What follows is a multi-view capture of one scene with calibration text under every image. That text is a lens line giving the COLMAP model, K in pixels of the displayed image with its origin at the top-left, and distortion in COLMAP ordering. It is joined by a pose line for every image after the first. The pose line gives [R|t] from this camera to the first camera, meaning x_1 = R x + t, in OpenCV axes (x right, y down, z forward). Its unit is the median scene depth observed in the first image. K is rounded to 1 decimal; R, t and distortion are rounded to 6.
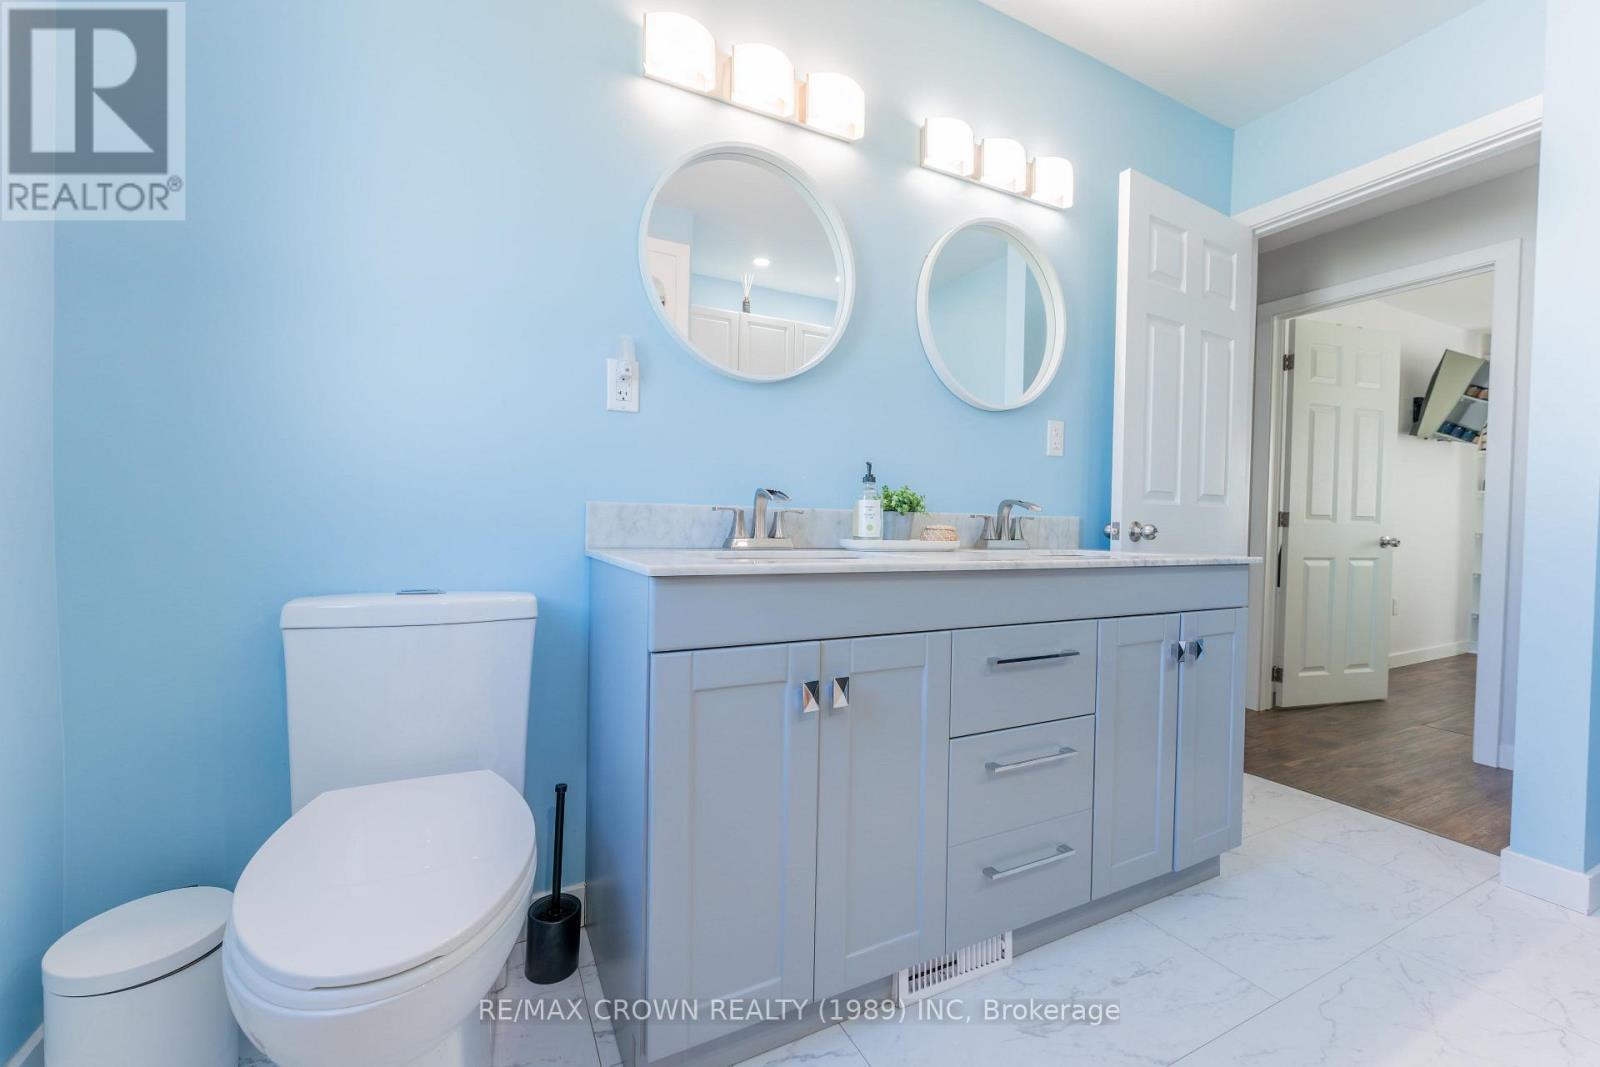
lens RADIAL K [[628.2, 0, 789.9], [0, 628.2, 537.0], [0, 0, 1]] dist [-0.000016, -0.000345]
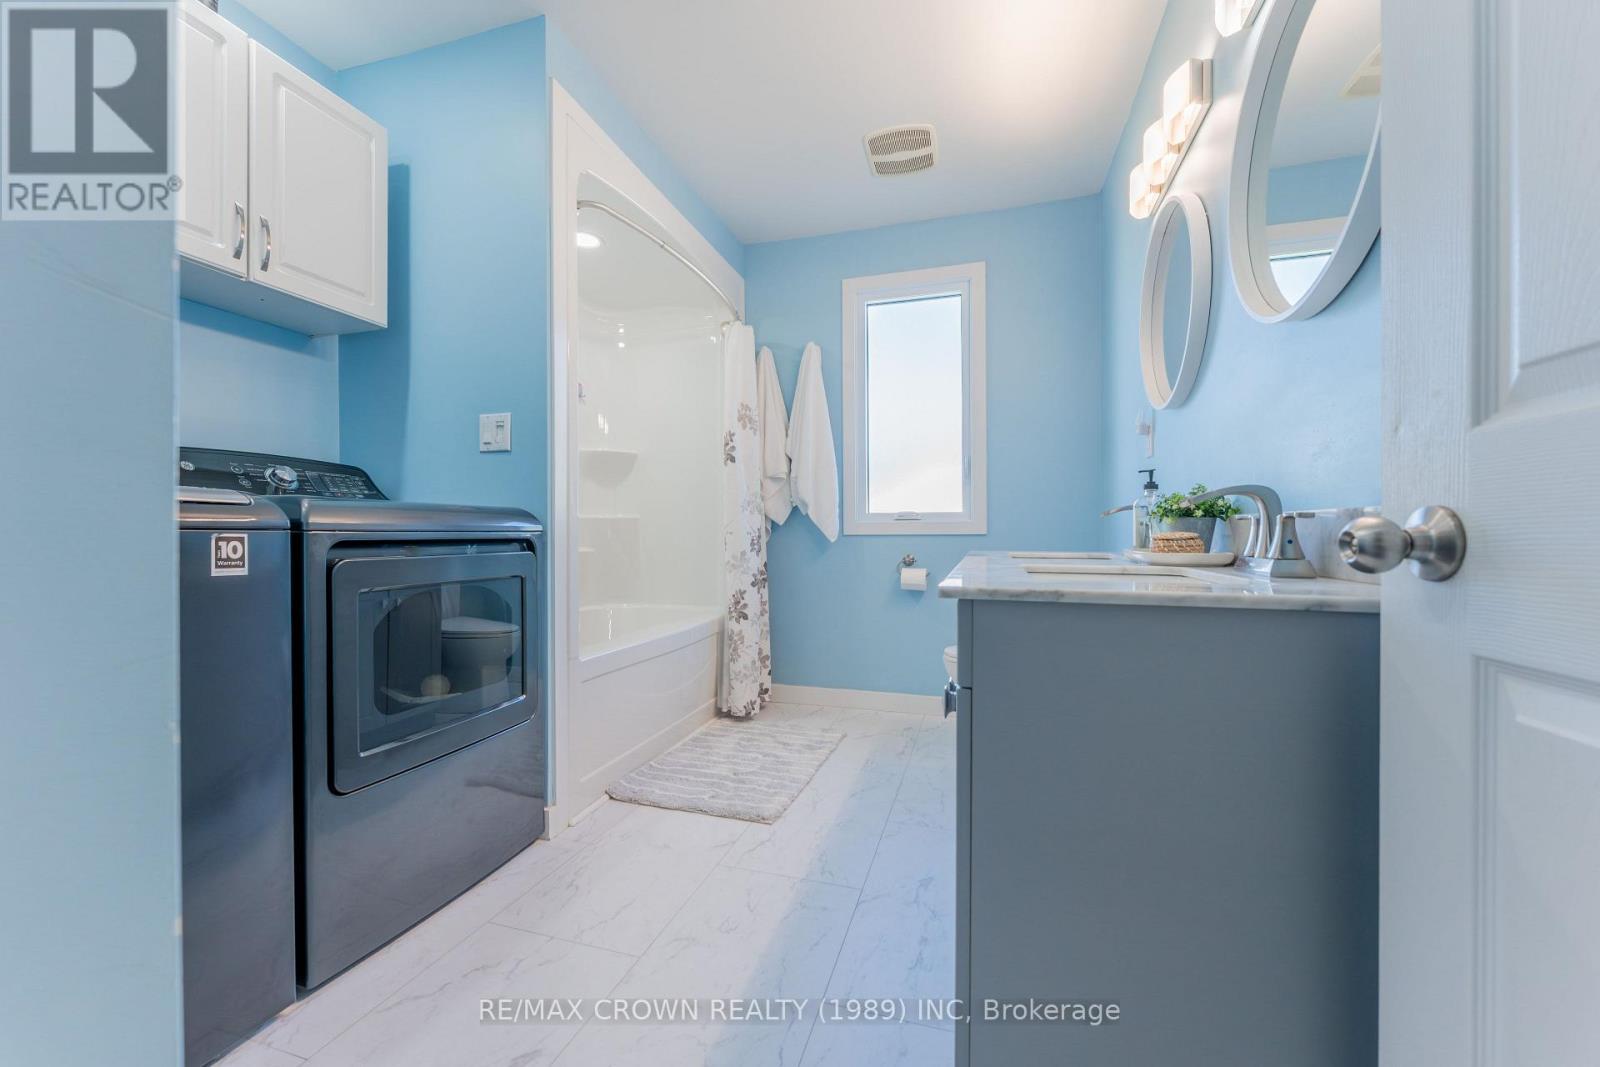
lens RADIAL K [[628.2, 0, 803.0], [0, 628.2, 534.6], [0, 0, 1]] dist [-0.000016, -0.000345]
pose [[-0.676542, -0.016452, -0.736220, 1.199520], [-0.031266, 0.999491, 0.006396, -0.007680], [0.735740, 0.027346, -0.676712, 1.264470]]
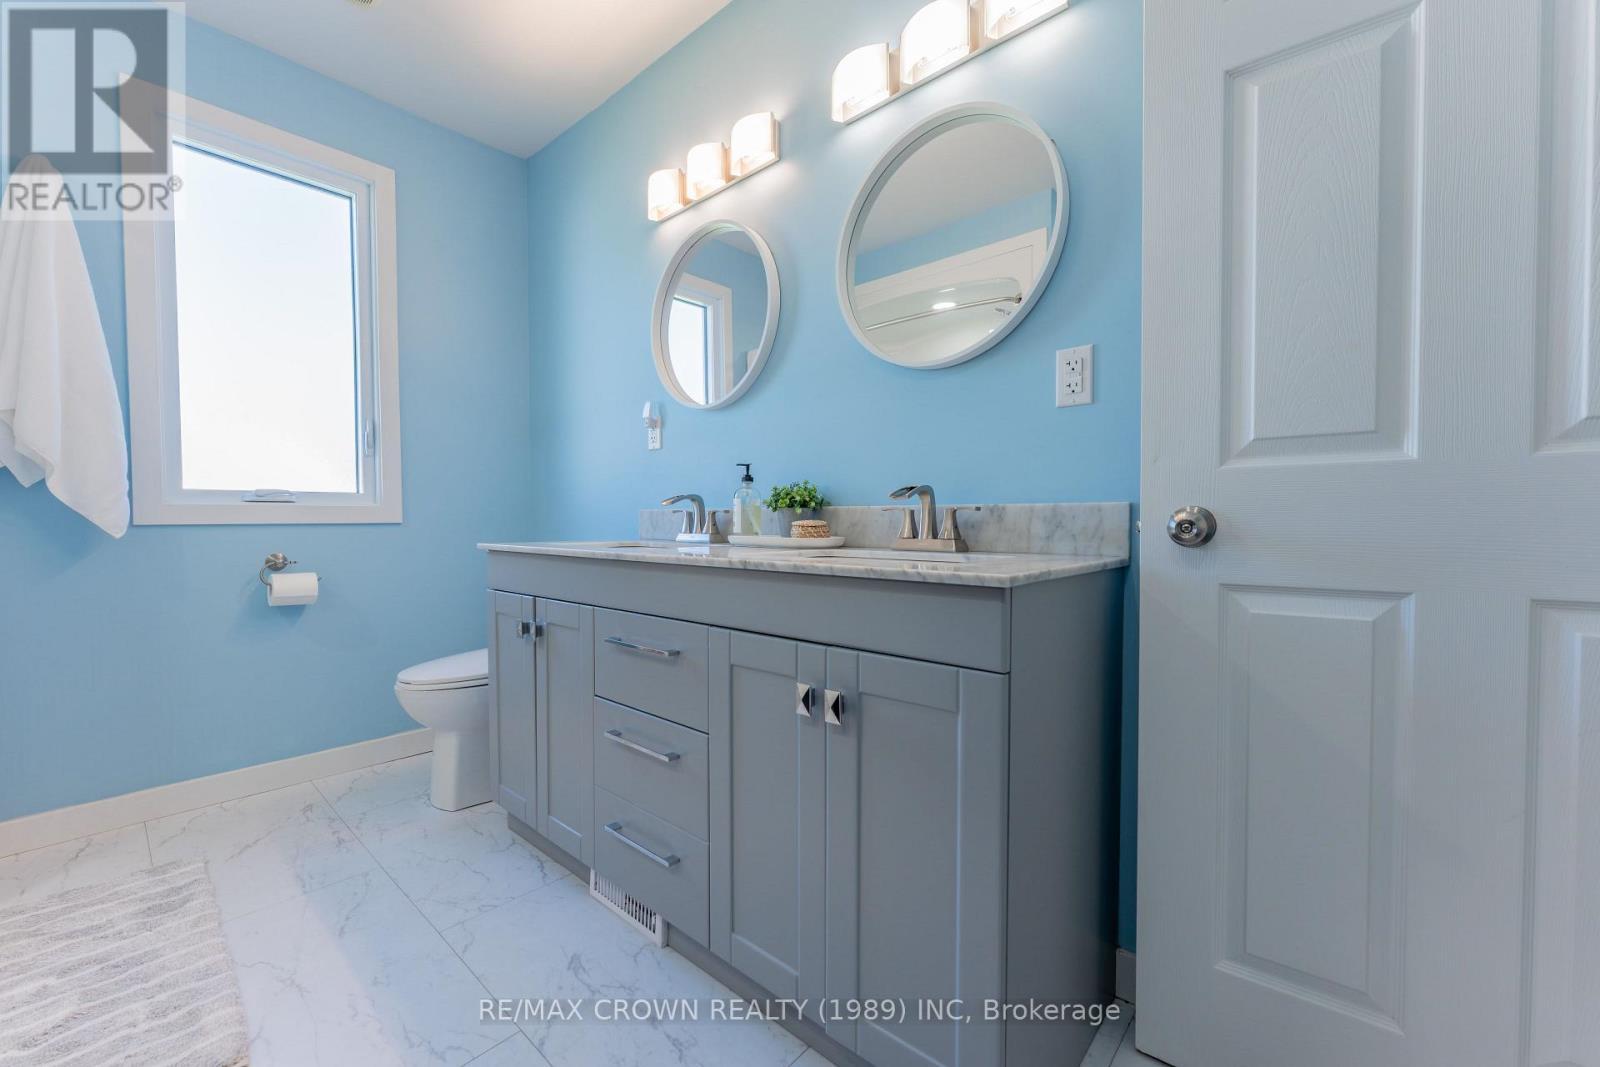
lens RADIAL K [[628.2, 0, 784.5], [0, 628.2, 534.2], [0, 0, 1]] dist [-0.000016, -0.000345]
pose [[0.372657, 0.002197, -0.927966, 1.147795], [-0.014973, 0.999881, -0.003646, 0.004796], [0.927848, 0.015253, 0.372646, 0.661642]]
